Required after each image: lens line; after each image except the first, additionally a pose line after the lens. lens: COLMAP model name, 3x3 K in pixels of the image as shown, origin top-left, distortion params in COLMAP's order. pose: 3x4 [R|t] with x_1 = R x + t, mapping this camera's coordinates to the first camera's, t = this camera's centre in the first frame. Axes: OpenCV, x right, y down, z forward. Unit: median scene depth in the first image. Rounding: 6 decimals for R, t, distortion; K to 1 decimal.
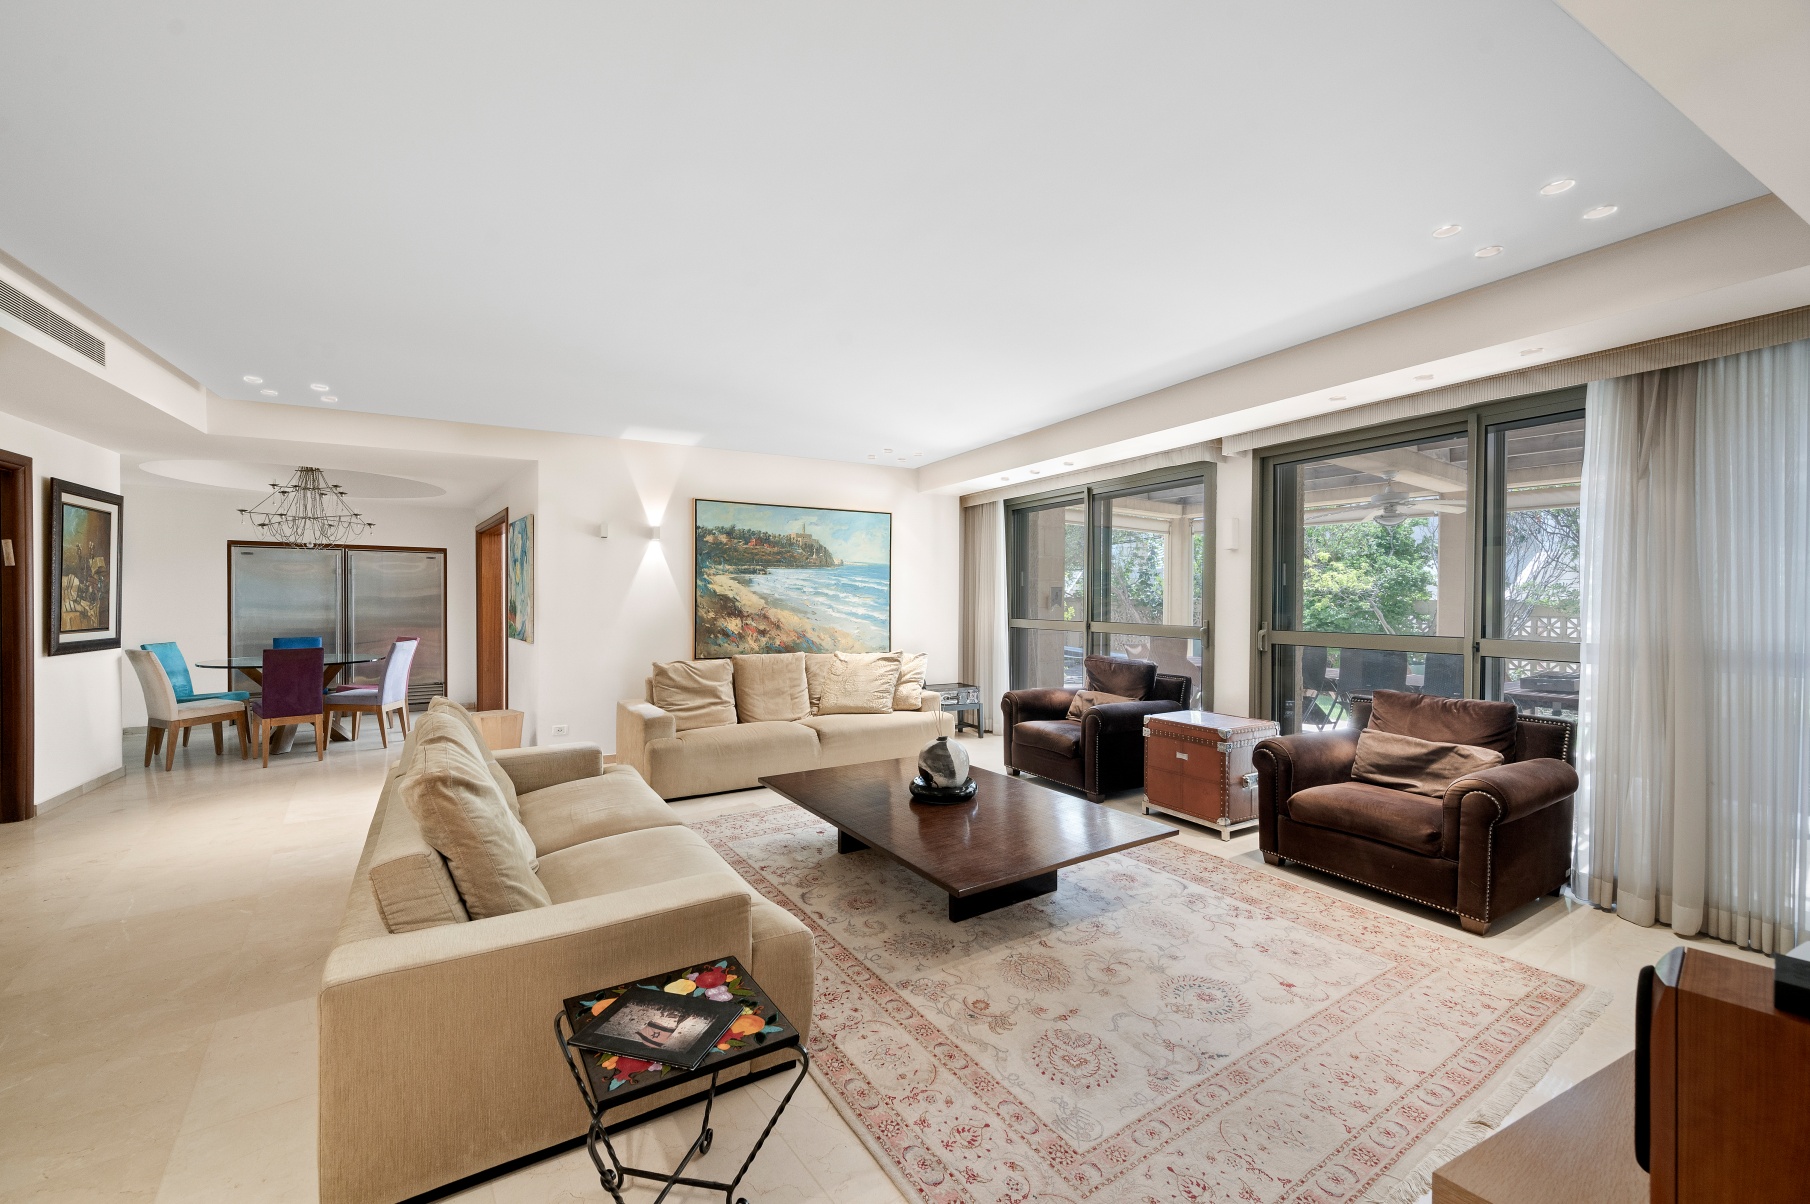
lens RADIAL K [[746.3, 0, 893.7], [0, 746.3, 596.0], [0, 0, 1]] dist [-0.000232, -0.000630]
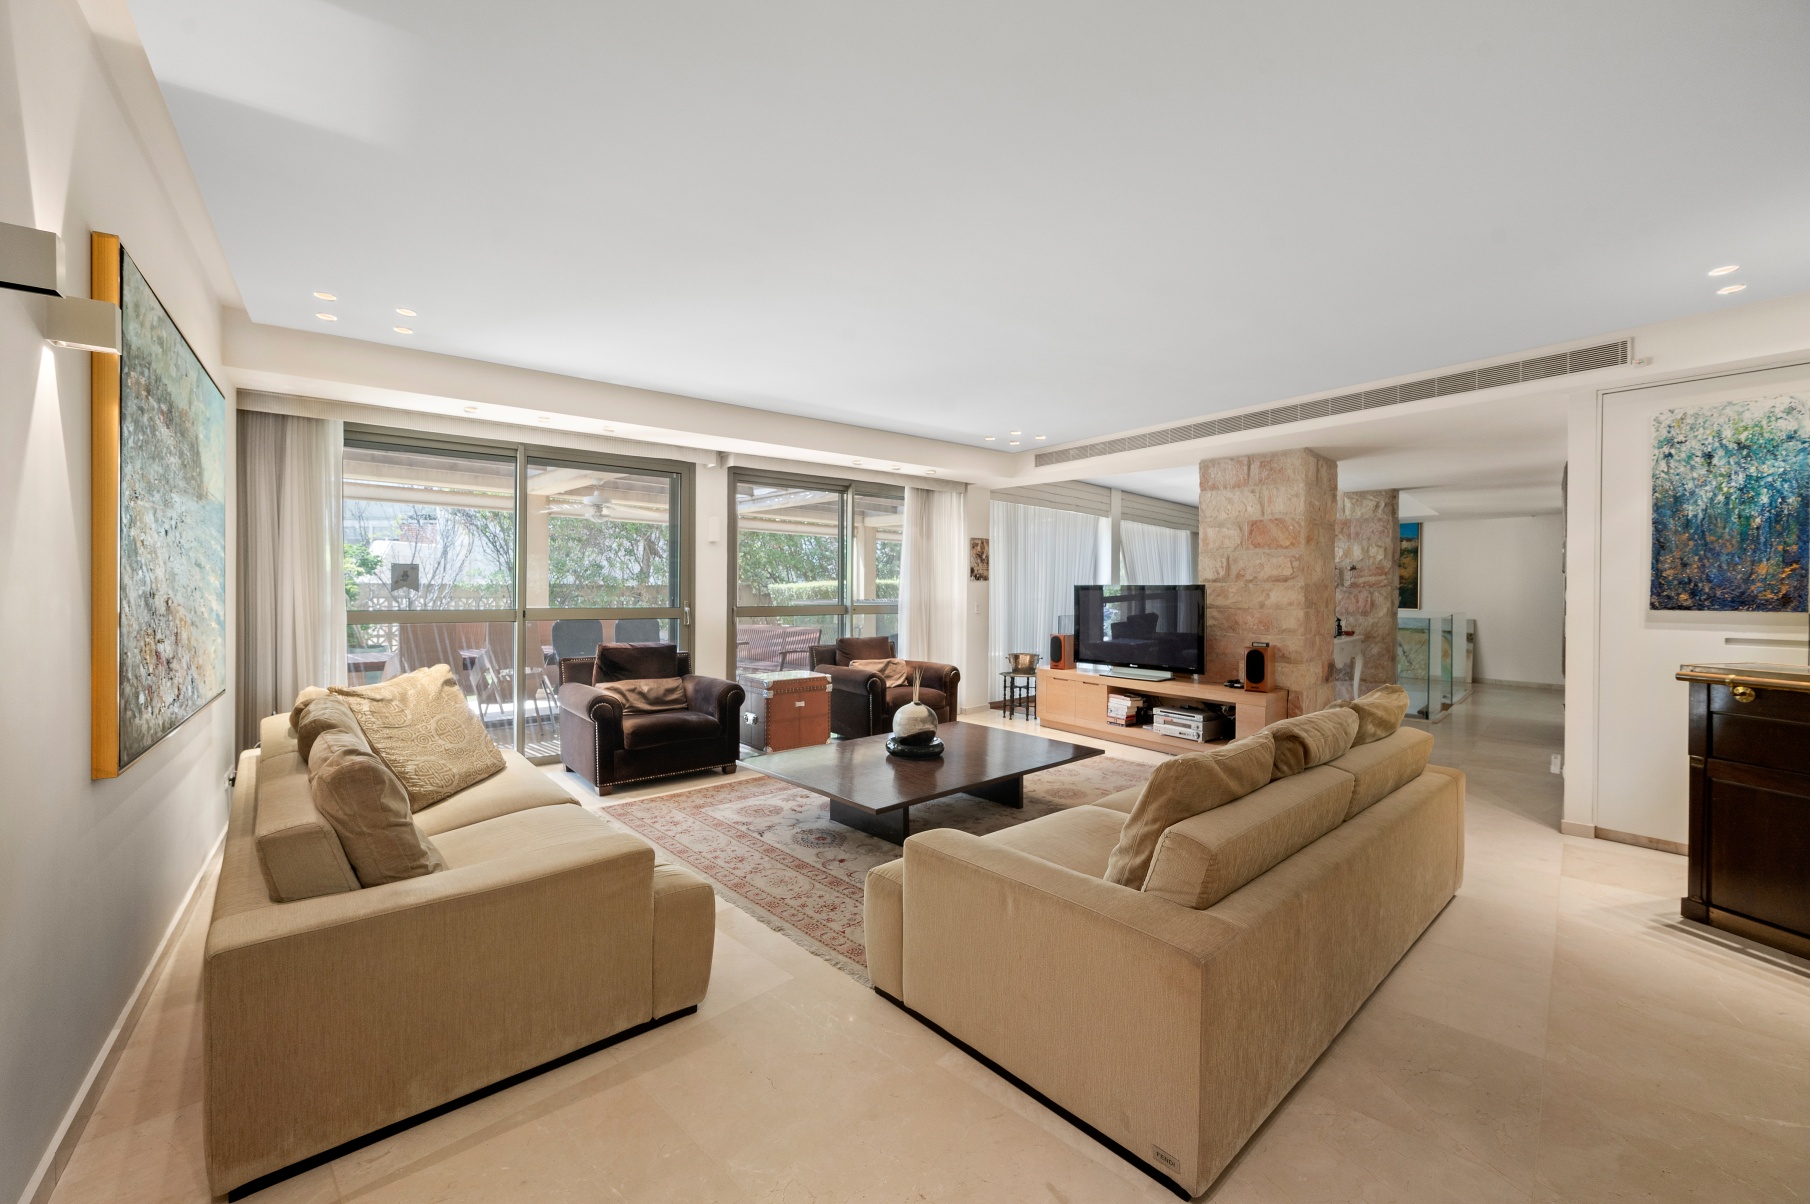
lens RADIAL K [[746.3, 0, 893.7], [0, 746.3, 596.0], [0, 0, 1]] dist [-0.000232, -0.000630]
pose [[-0.206852, -0.015125, 0.978255, -0.820054], [0.009001, 0.999809, 0.017361, 0.003415], [-0.978331, 0.012396, -0.206676, 0.983244]]
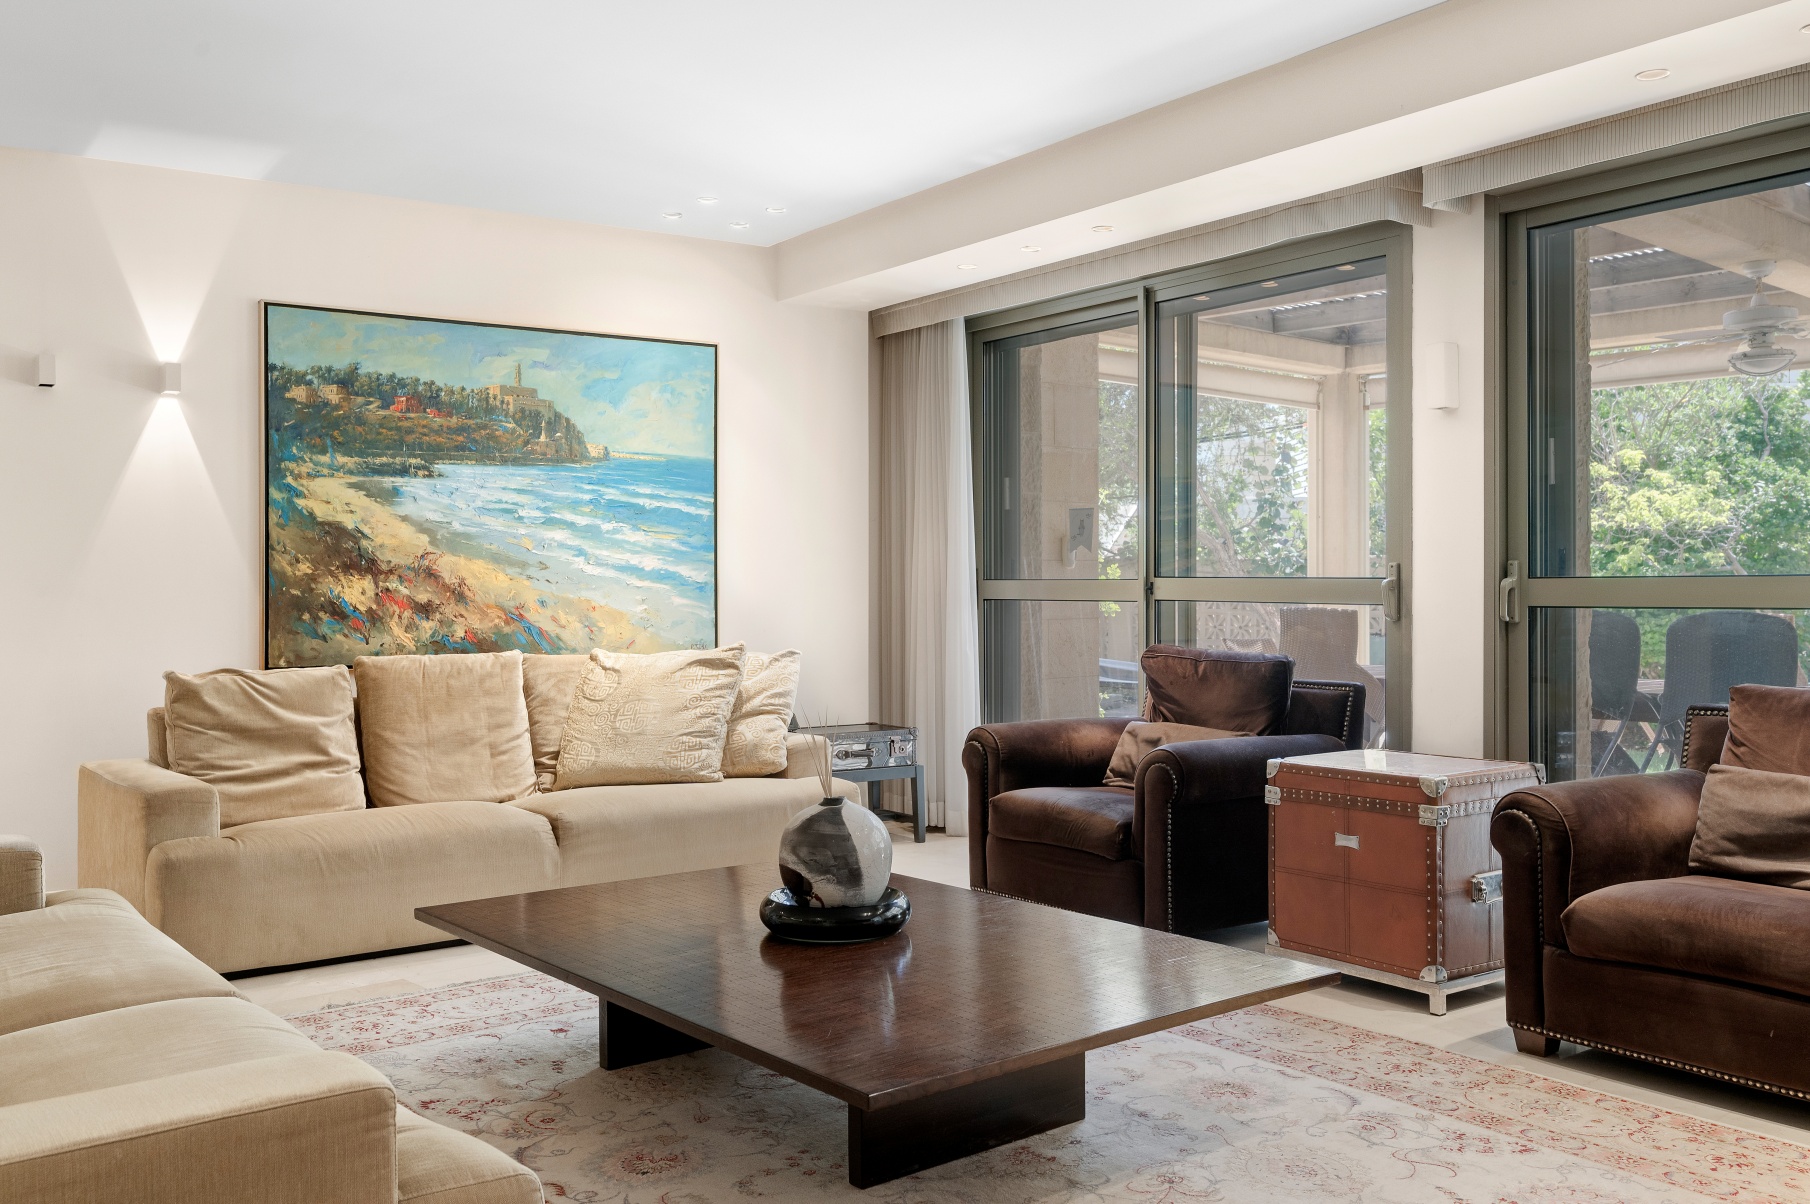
lens RADIAL K [[1657.5, 0, 905.0], [0, 1657.5, 602.0], [0, 0, 1]] dist [-0.009740, 0.015464]
pose [[0.994352, -0.007890, 0.105839, 0.003052], [0.008700, 0.999936, -0.007195, 0.062182], [-0.105775, 0.008075, 0.994357, -0.001210]]
